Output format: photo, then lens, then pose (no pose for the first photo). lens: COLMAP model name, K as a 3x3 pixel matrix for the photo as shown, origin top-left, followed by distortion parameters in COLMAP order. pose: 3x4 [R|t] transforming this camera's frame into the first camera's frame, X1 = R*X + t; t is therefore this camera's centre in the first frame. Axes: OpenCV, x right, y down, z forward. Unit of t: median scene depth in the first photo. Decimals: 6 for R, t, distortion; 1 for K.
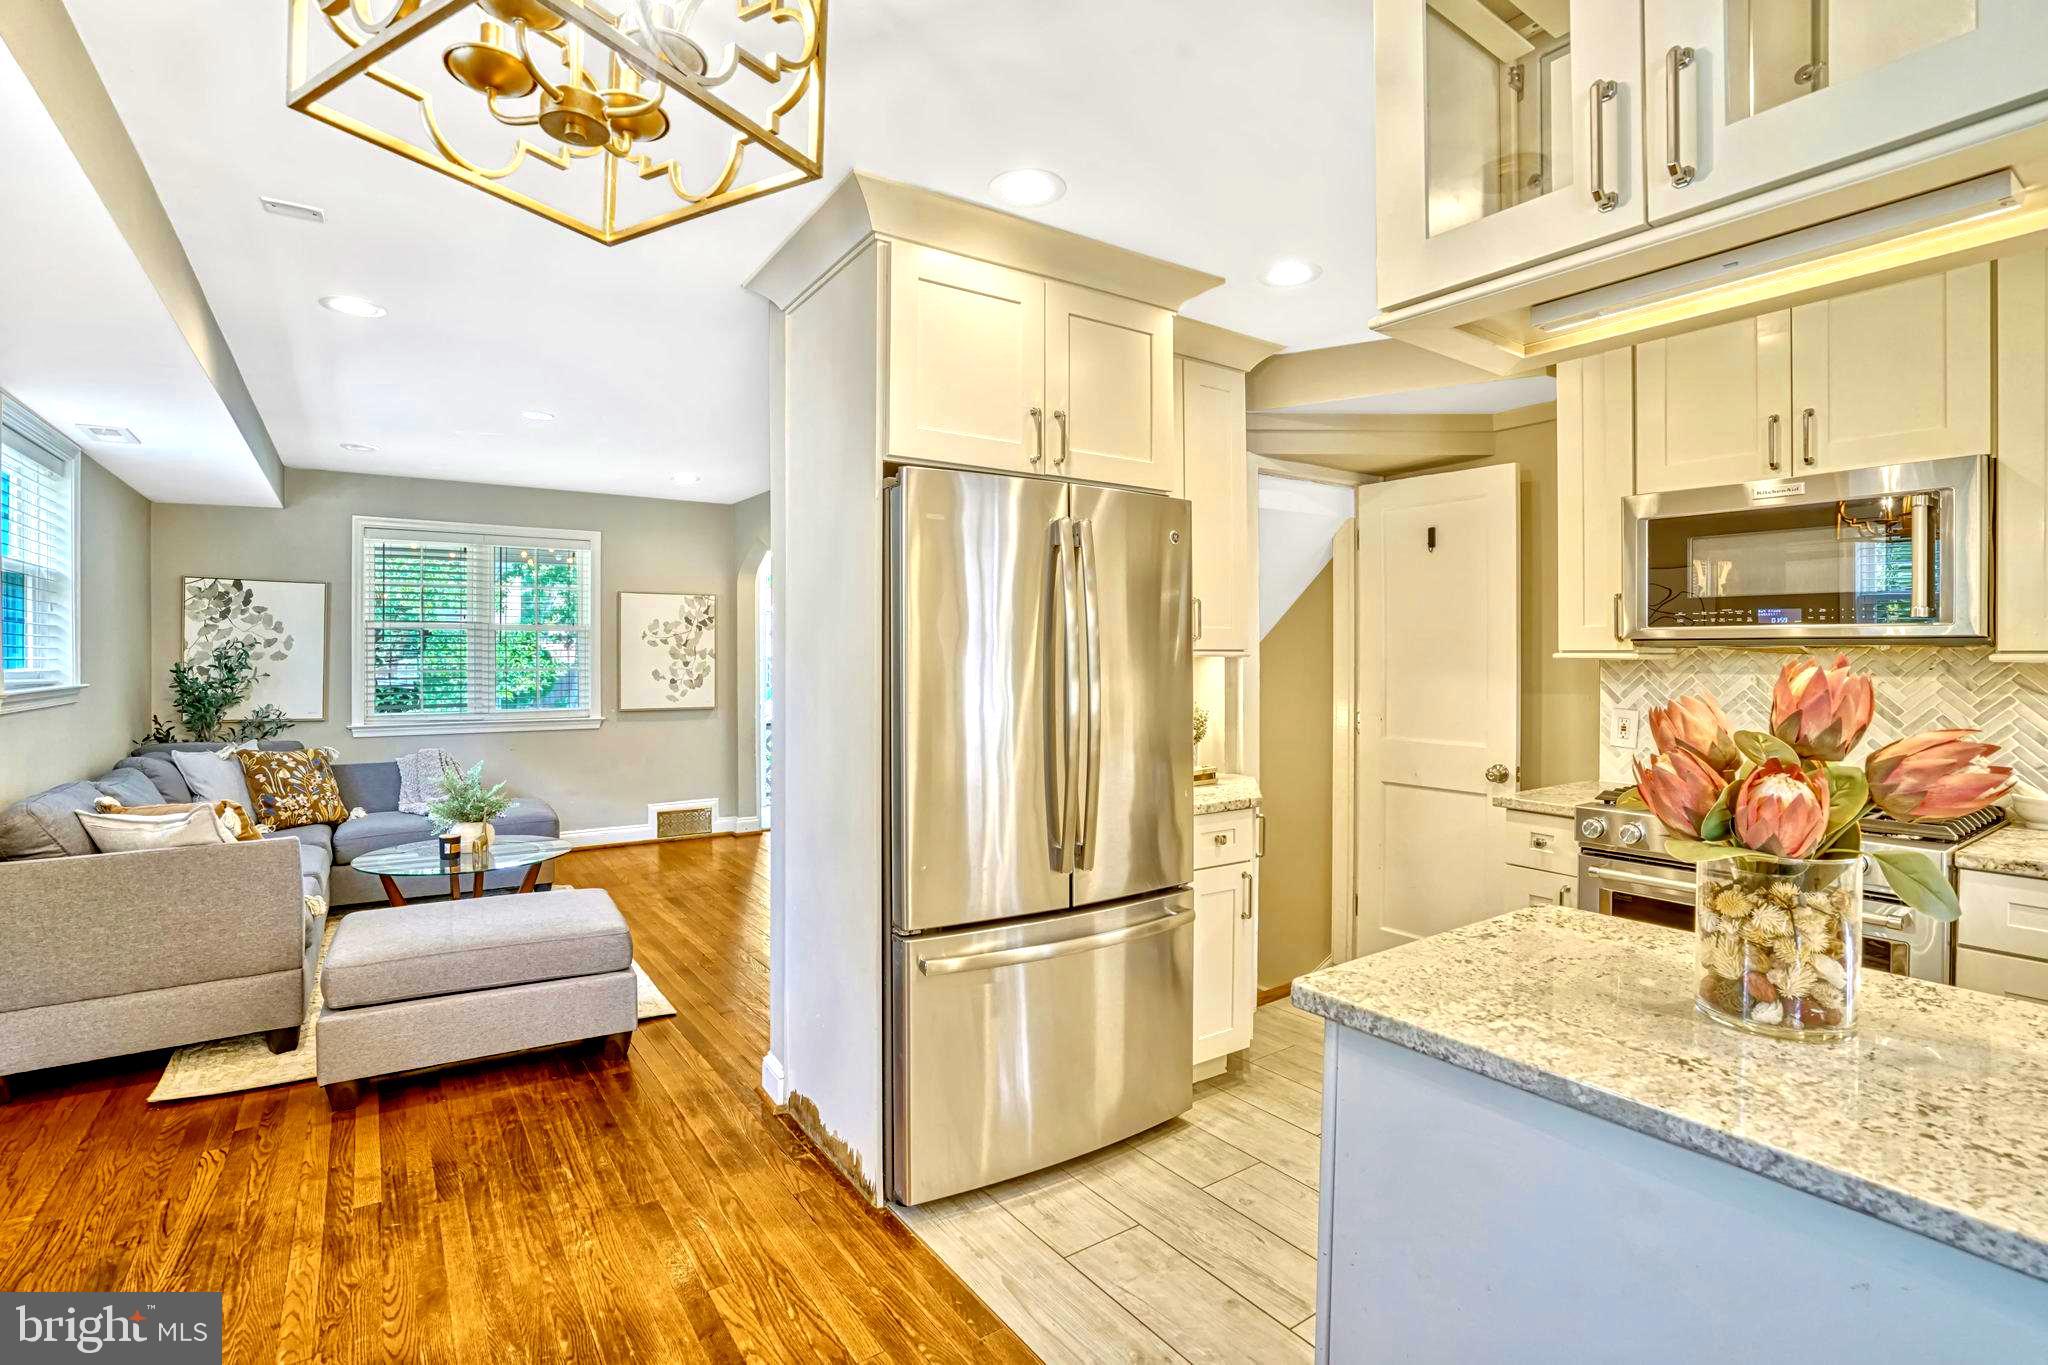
lens RADIAL K [[963.1, 0, 1007.0], [0, 963.1, 648.1], [0, 0, 1]] dist [-0.032837, 0.015650]
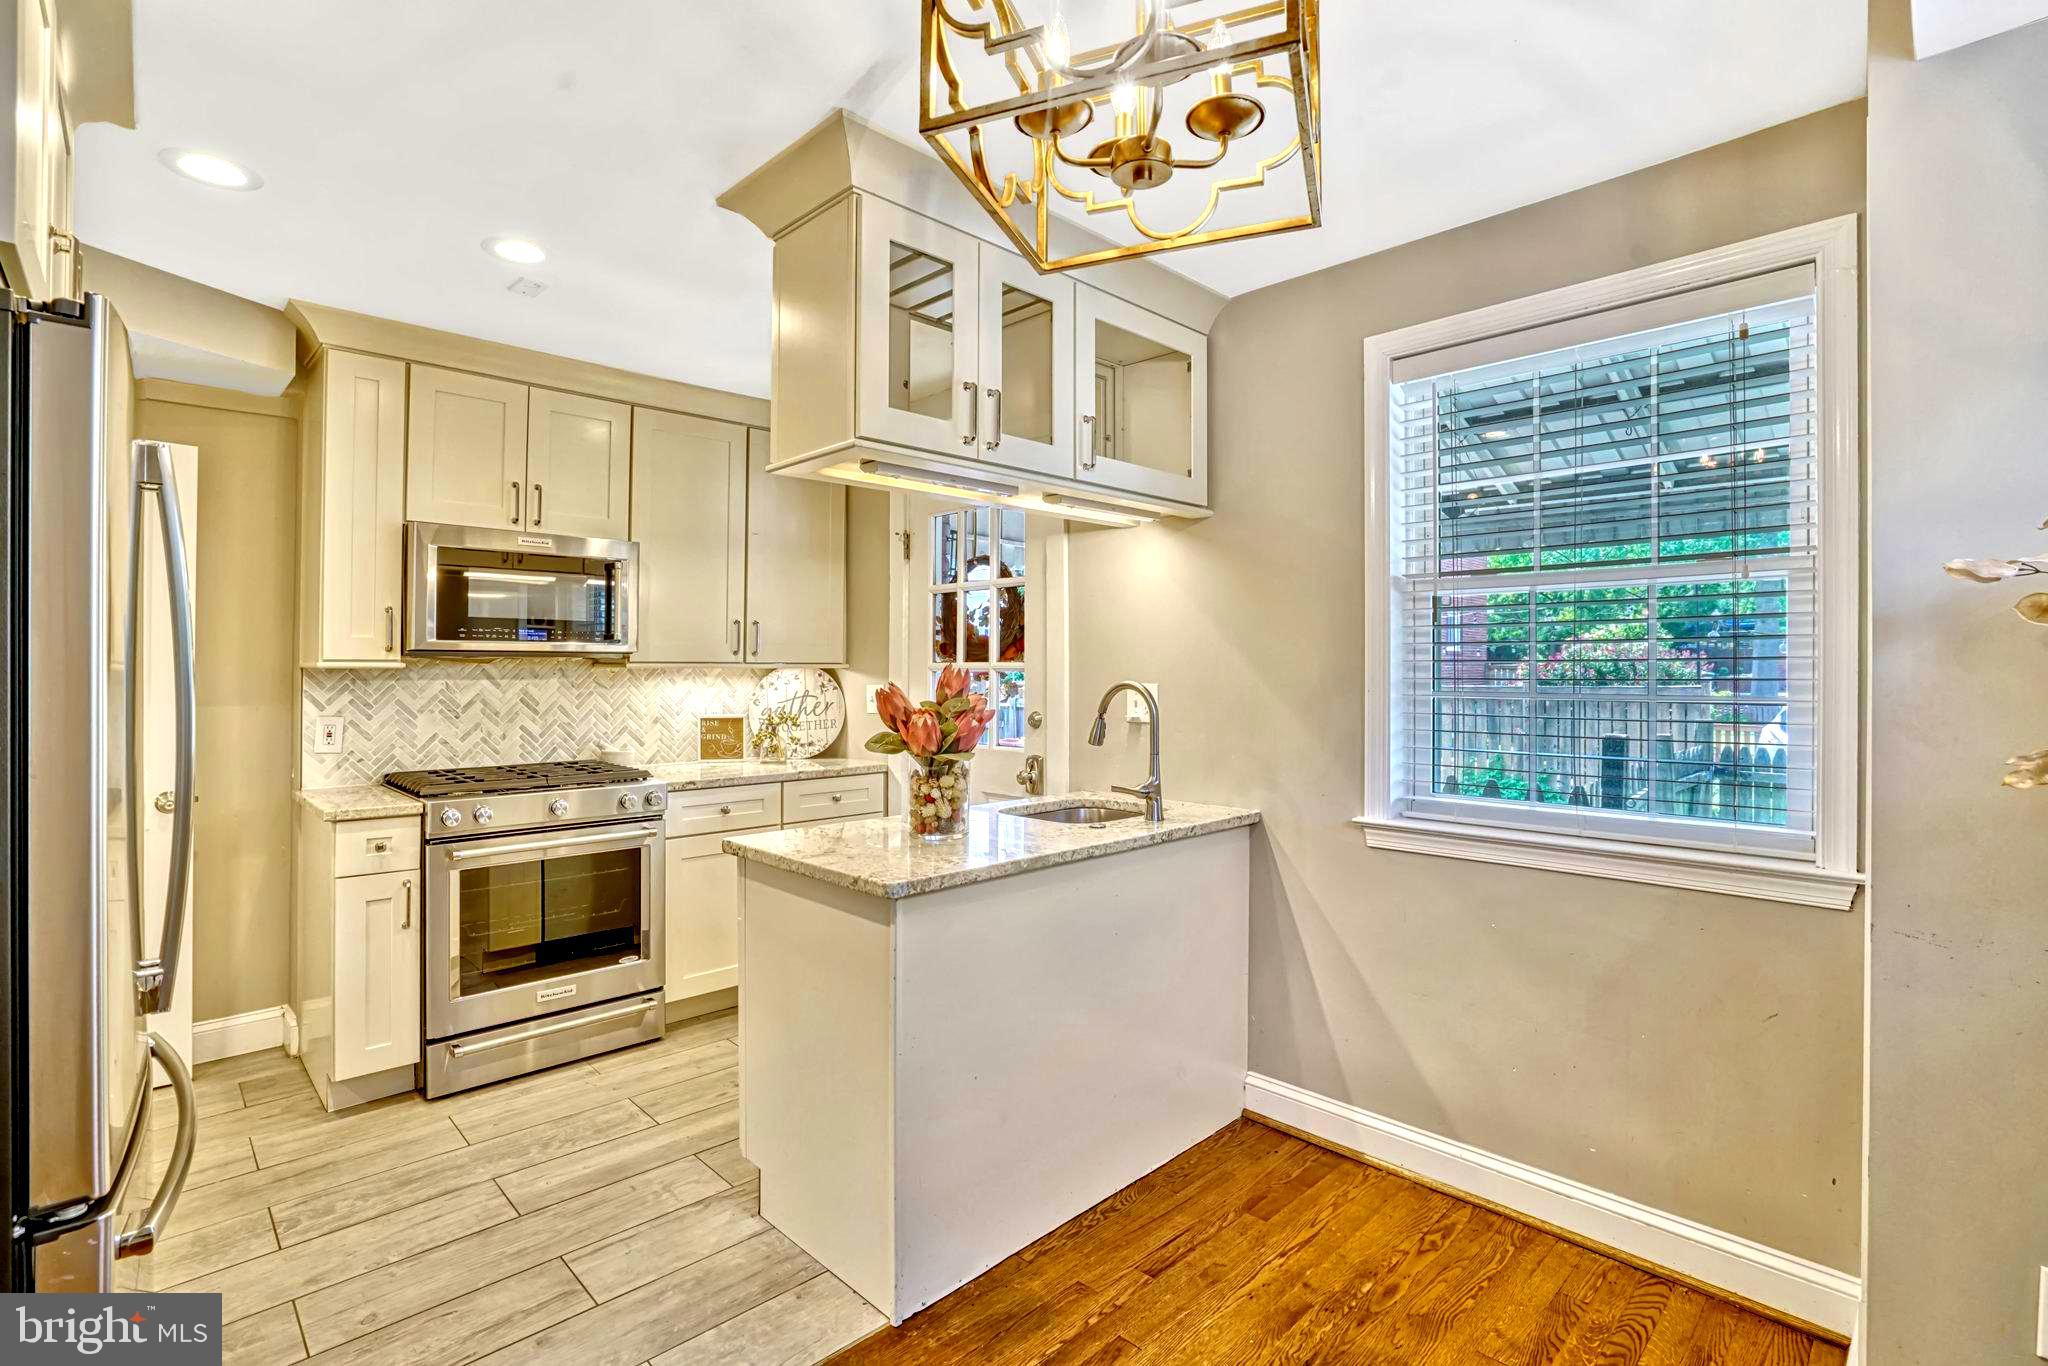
lens RADIAL K [[963.1, 0, 1006.7], [0, 963.1, 663.5], [0, 0, 1]] dist [-0.032837, 0.015650]
pose [[-0.170413, 0.000000, 0.985373, -0.576048], [-0.008884, 0.999959, -0.001536, 0.002073], [-0.985333, -0.009016, -0.170406, 0.519136]]
